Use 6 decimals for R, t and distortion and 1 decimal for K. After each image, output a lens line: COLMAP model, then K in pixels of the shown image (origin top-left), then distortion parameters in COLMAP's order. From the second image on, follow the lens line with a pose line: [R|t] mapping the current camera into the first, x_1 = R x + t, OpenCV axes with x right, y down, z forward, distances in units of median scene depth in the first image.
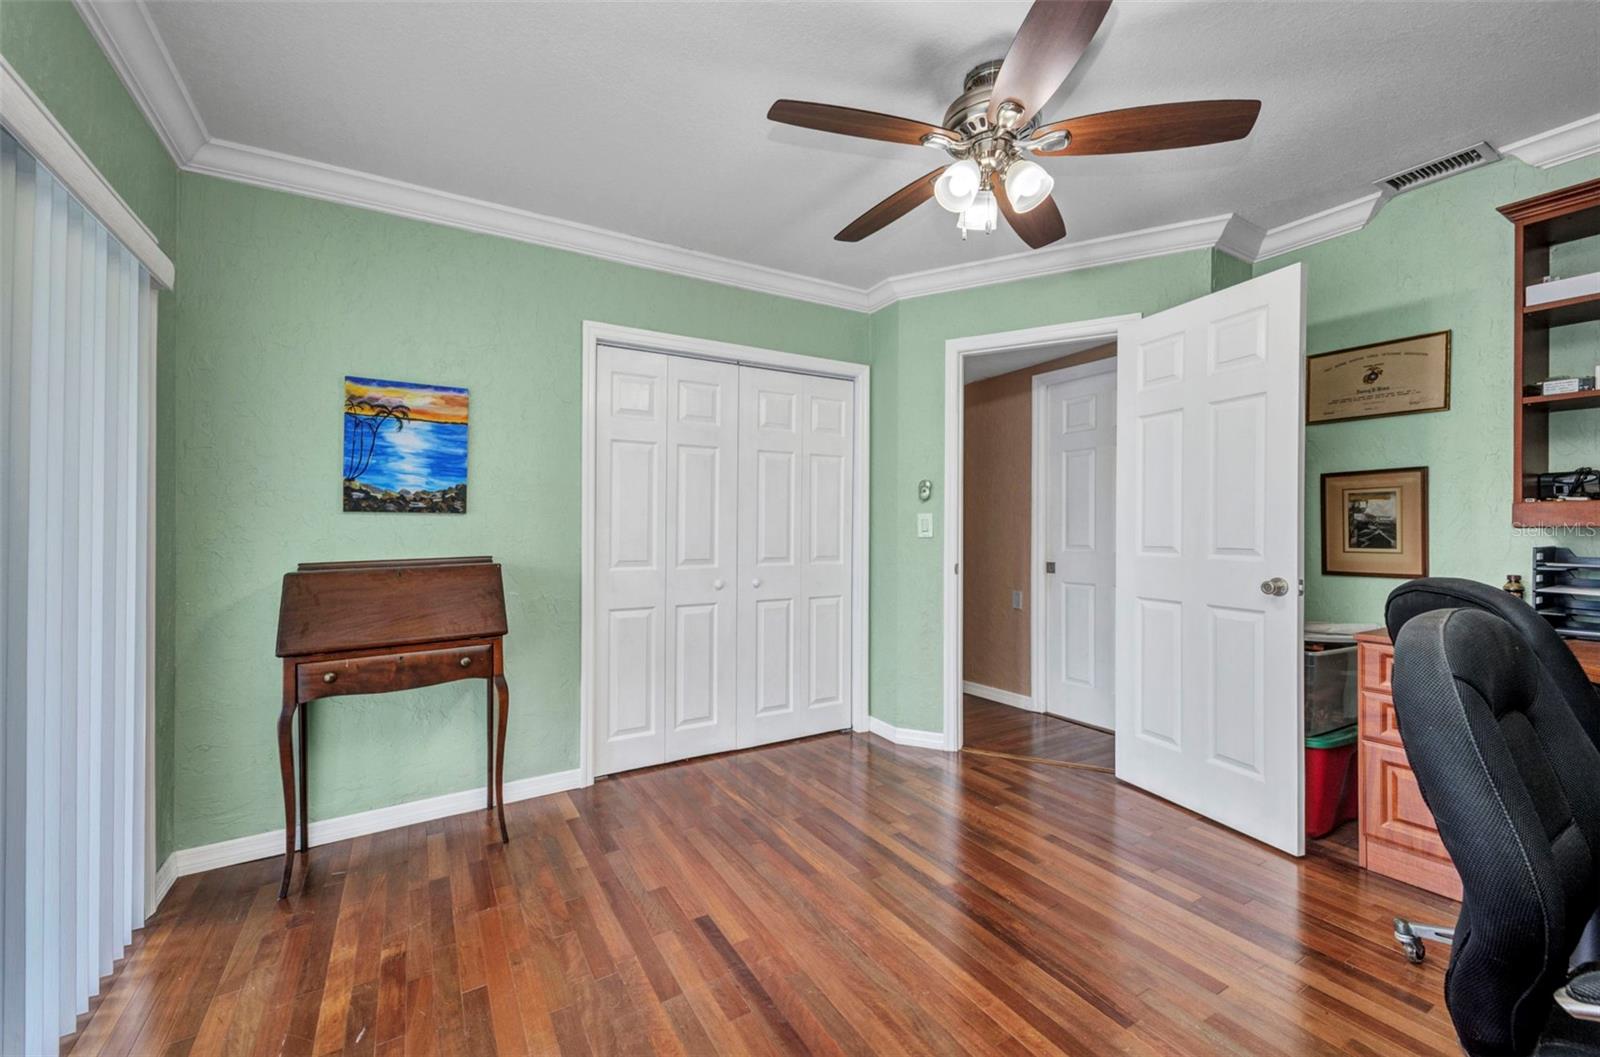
lens RADIAL K [[653.6, 0, 801.5], [0, 653.6, 511.8], [0, 0, 1]] dist [0.013992, -0.000088]
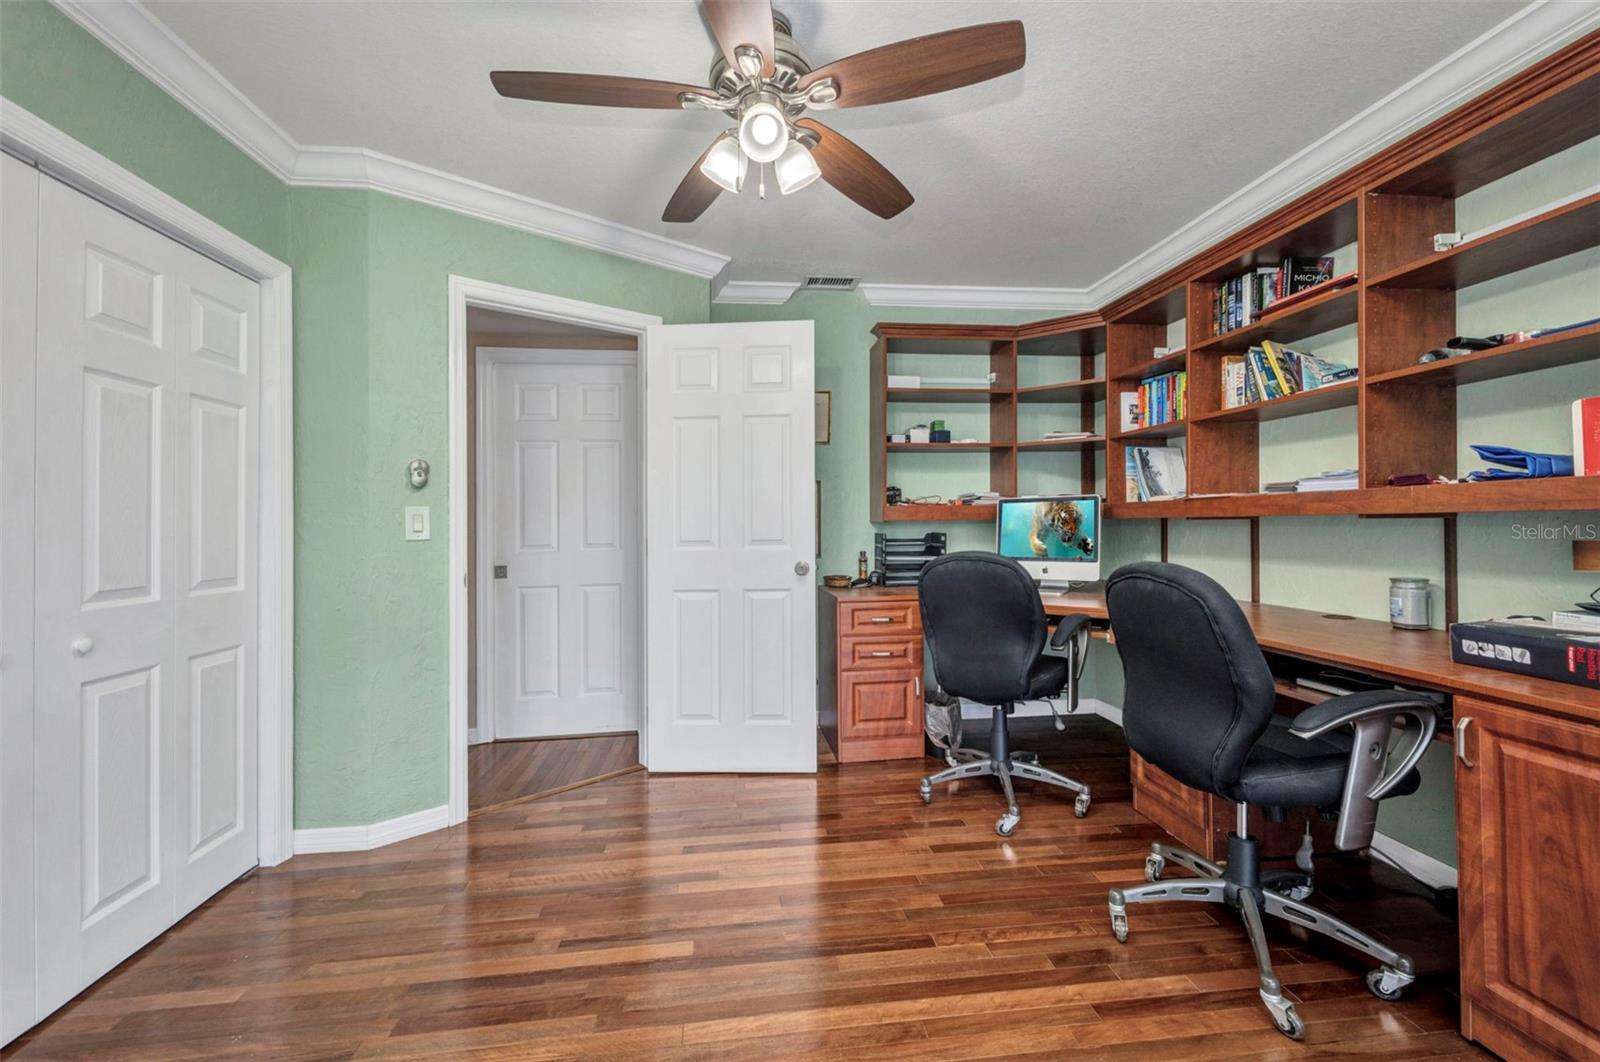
lens RADIAL K [[653.6, 0, 801.5], [0, 653.6, 514.3], [0, 0, 1]] dist [0.013992, -0.000088]
pose [[0.407264, 0.008342, 0.913272, -0.295974], [-0.010044, 0.999939, -0.004654, 0.010083], [-0.913255, -0.007278, 0.407323, 0.327104]]
